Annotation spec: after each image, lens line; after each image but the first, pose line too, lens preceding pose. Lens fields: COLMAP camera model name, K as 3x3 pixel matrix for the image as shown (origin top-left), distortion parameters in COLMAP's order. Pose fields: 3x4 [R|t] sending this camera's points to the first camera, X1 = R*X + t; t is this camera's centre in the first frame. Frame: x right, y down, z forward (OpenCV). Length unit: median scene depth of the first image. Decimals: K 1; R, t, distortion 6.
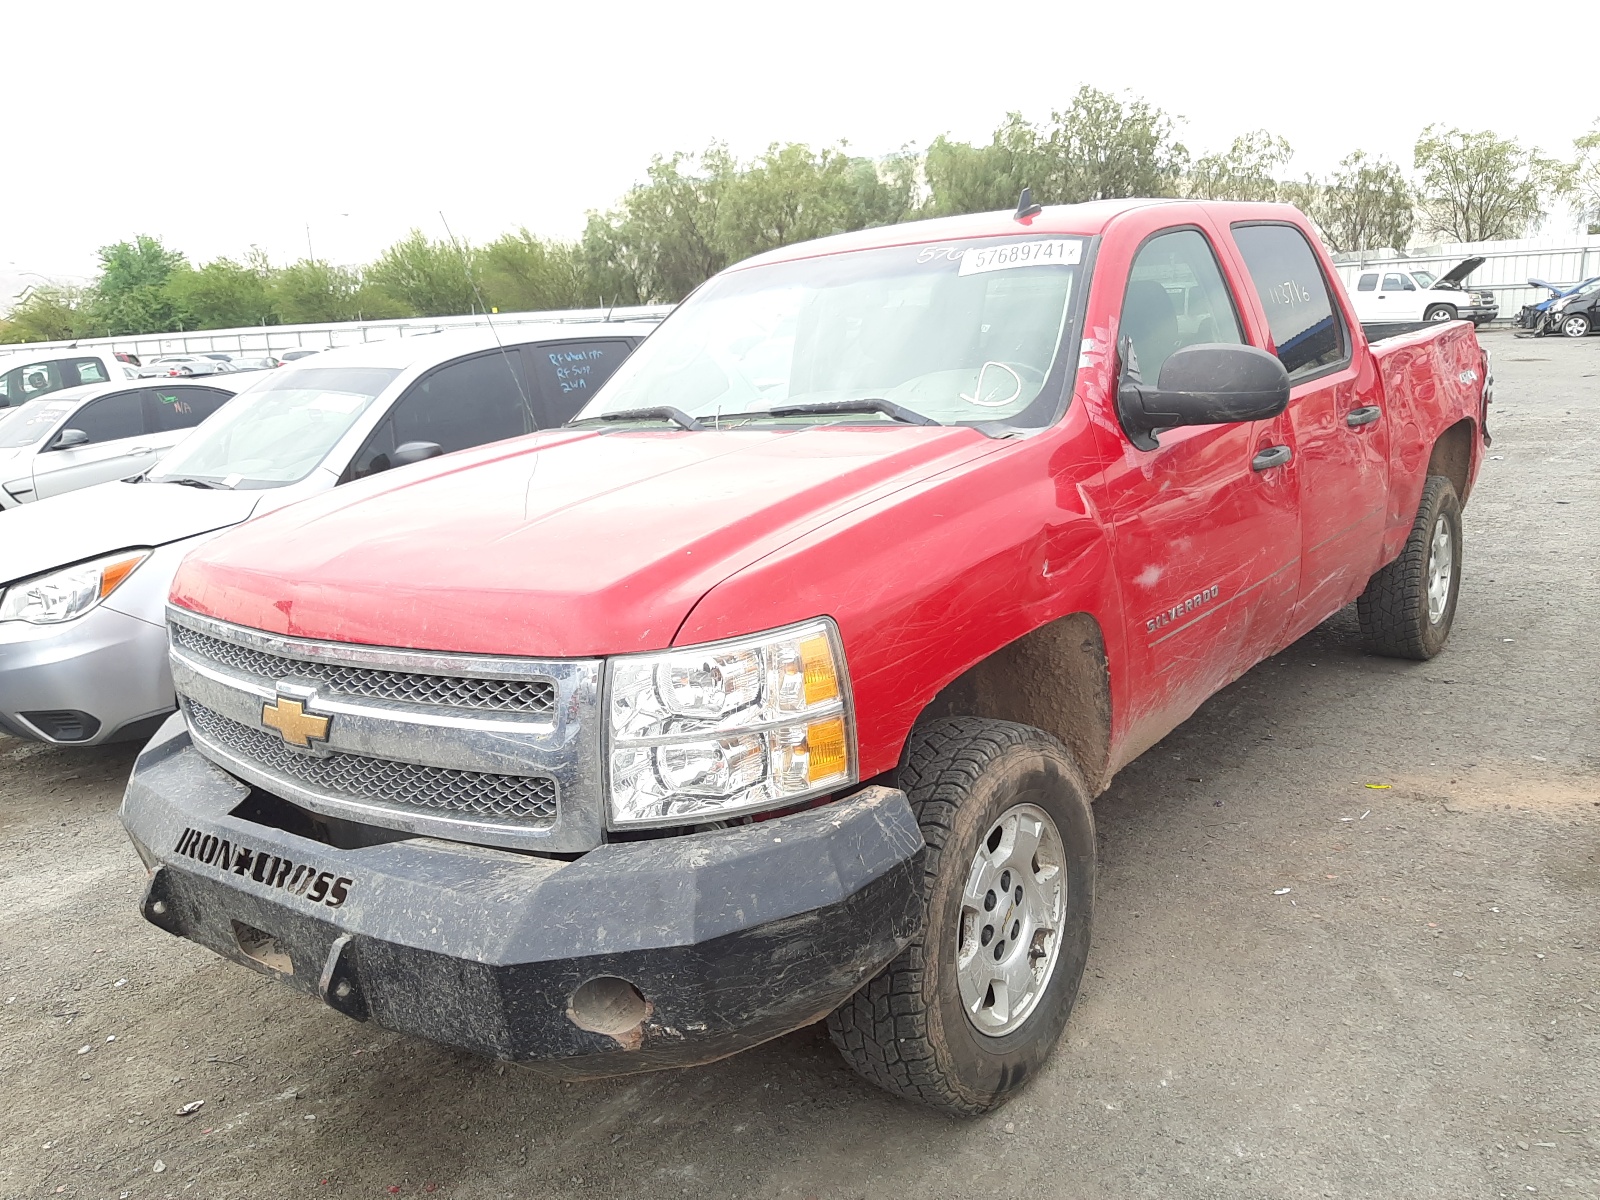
lens RADIAL K [[1257.9, 0, 818.3], [0, 1257.9, 607.6], [0, 0, 1]] dist [0.051452, -0.125678]
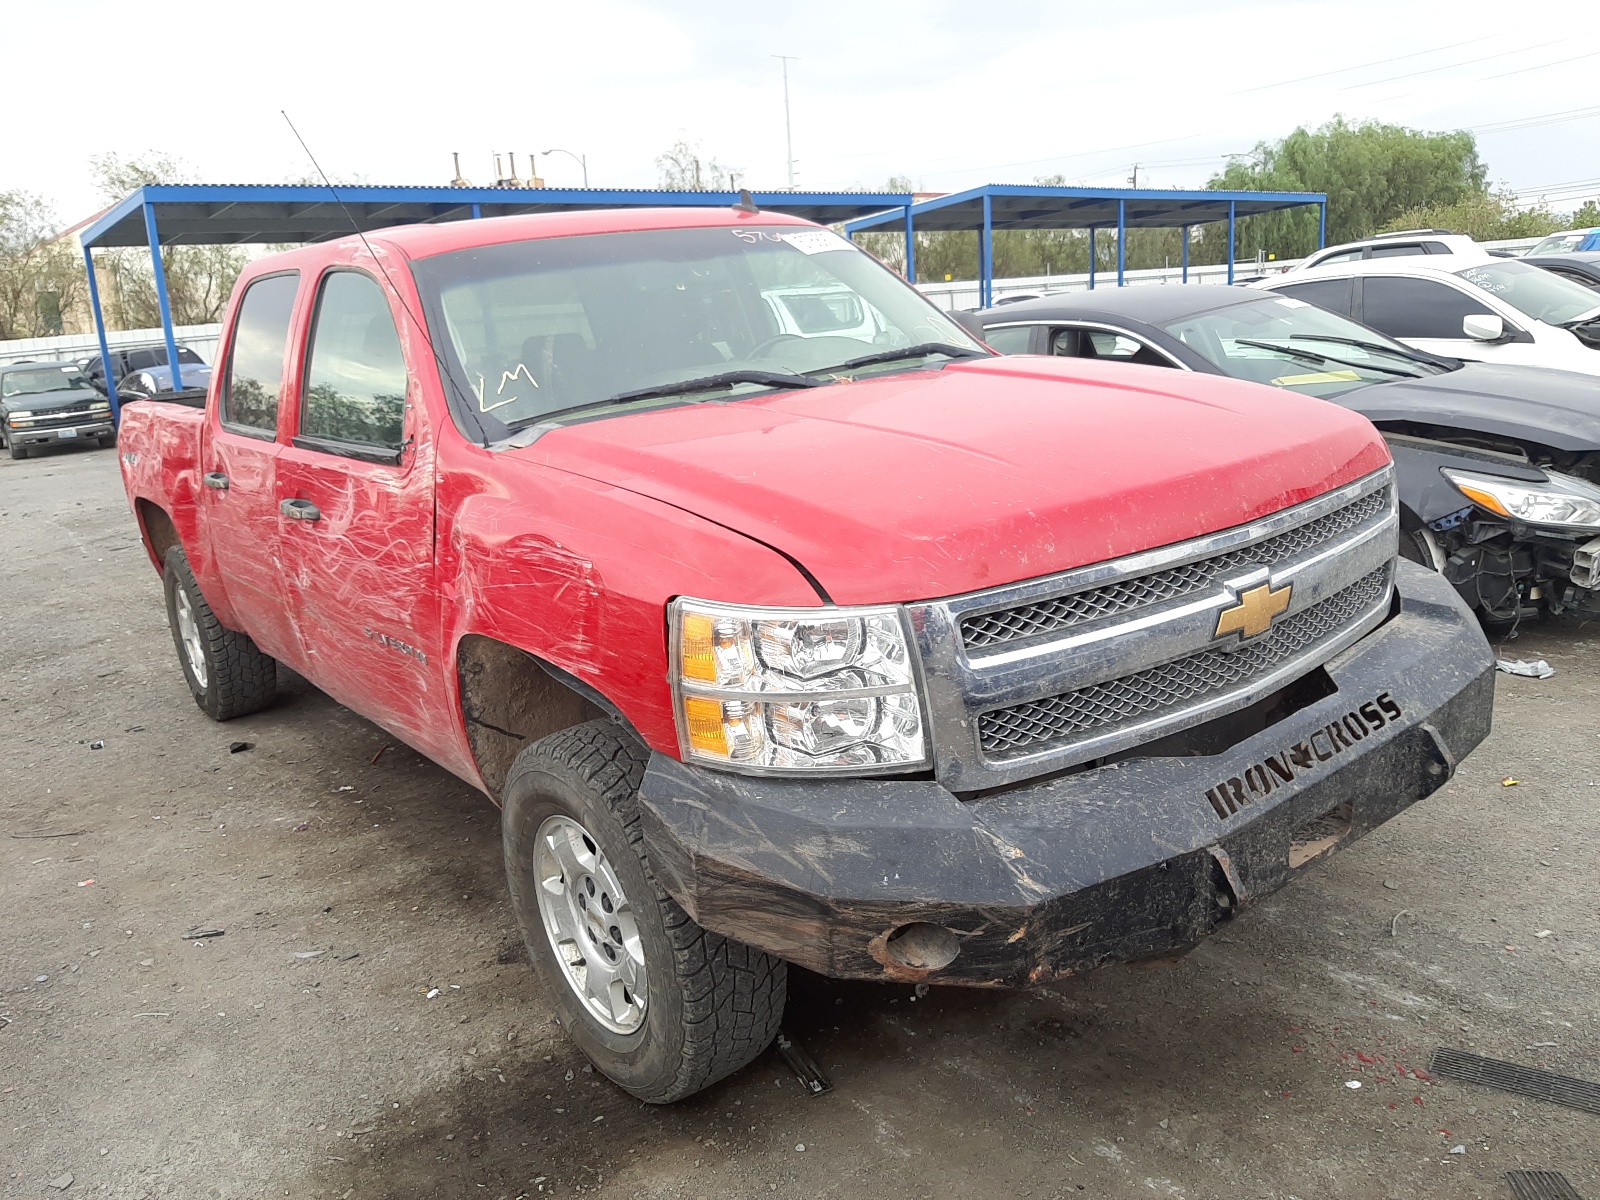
lens RADIAL K [[1257.9, 0, 818.3], [0, 1257.9, 607.6], [0, 0, 1]] dist [0.051452, -0.125678]
pose [[0.253495, -0.188991, 0.948695, -1.448071], [0.285437, 0.951675, 0.113315, -0.120867], [-0.924265, 0.242068, 0.295190, 1.039073]]
